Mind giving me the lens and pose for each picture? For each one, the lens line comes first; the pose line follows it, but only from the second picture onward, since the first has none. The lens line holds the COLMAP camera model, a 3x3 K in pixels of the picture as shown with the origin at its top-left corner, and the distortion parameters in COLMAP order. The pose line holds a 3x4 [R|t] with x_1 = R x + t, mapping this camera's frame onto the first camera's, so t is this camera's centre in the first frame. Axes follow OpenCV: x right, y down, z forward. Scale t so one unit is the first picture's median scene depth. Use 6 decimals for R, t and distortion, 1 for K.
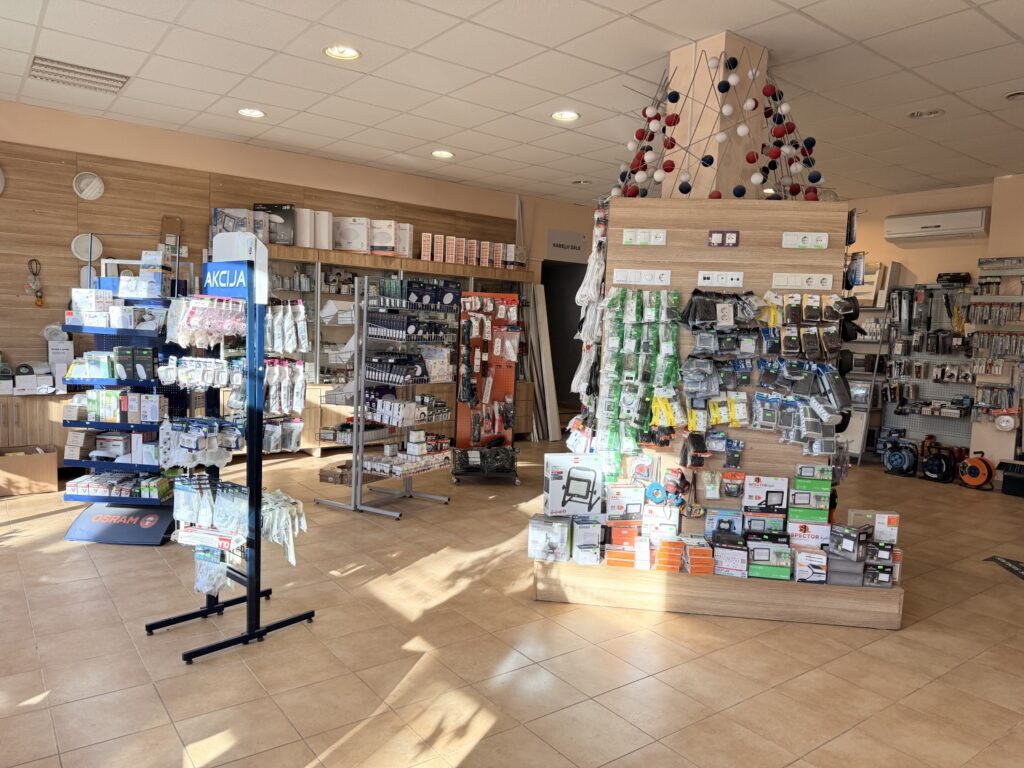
lens RADIAL K [[722.0, 0, 515.2], [0, 722.0, 389.2], [0, 0, 1]] dist [0.006657, -0.002243]
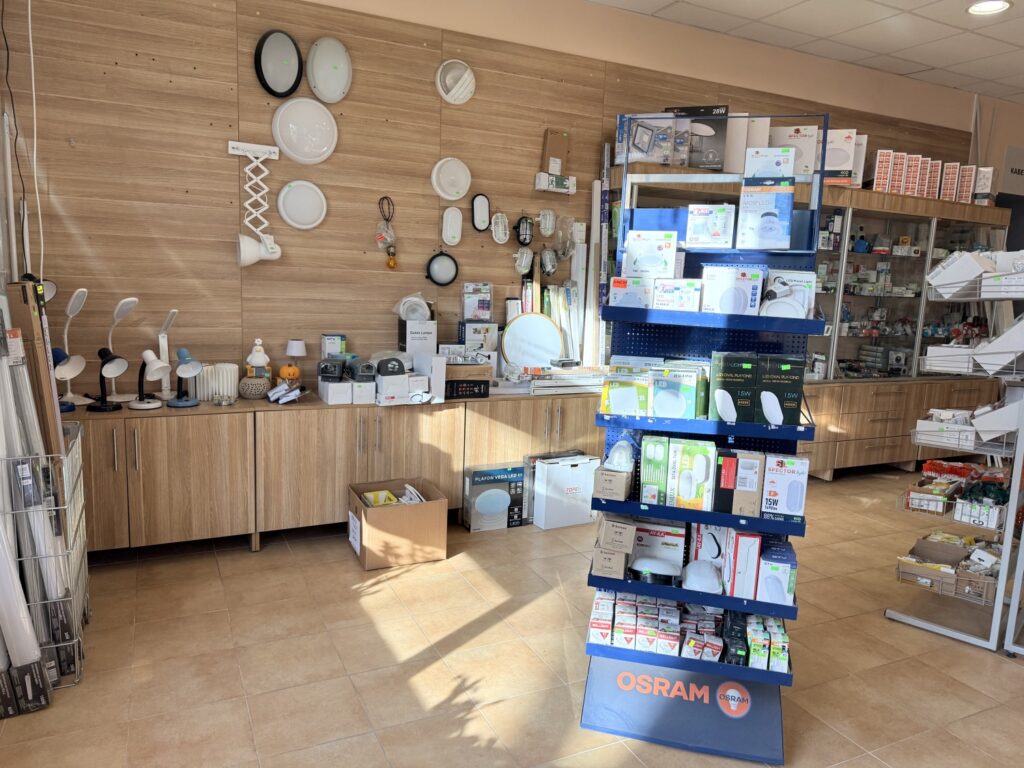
lens RADIAL K [[704.2, 0, 516.8], [0, 704.2, 385.7], [0, 0, 1]] dist [0.104986, -0.123163]
pose [[0.982637, 0.024540, -0.183909, -0.305540], [-0.014726, 0.998403, 0.054539, -0.031334], [0.184954, -0.050884, 0.981429, 0.268362]]
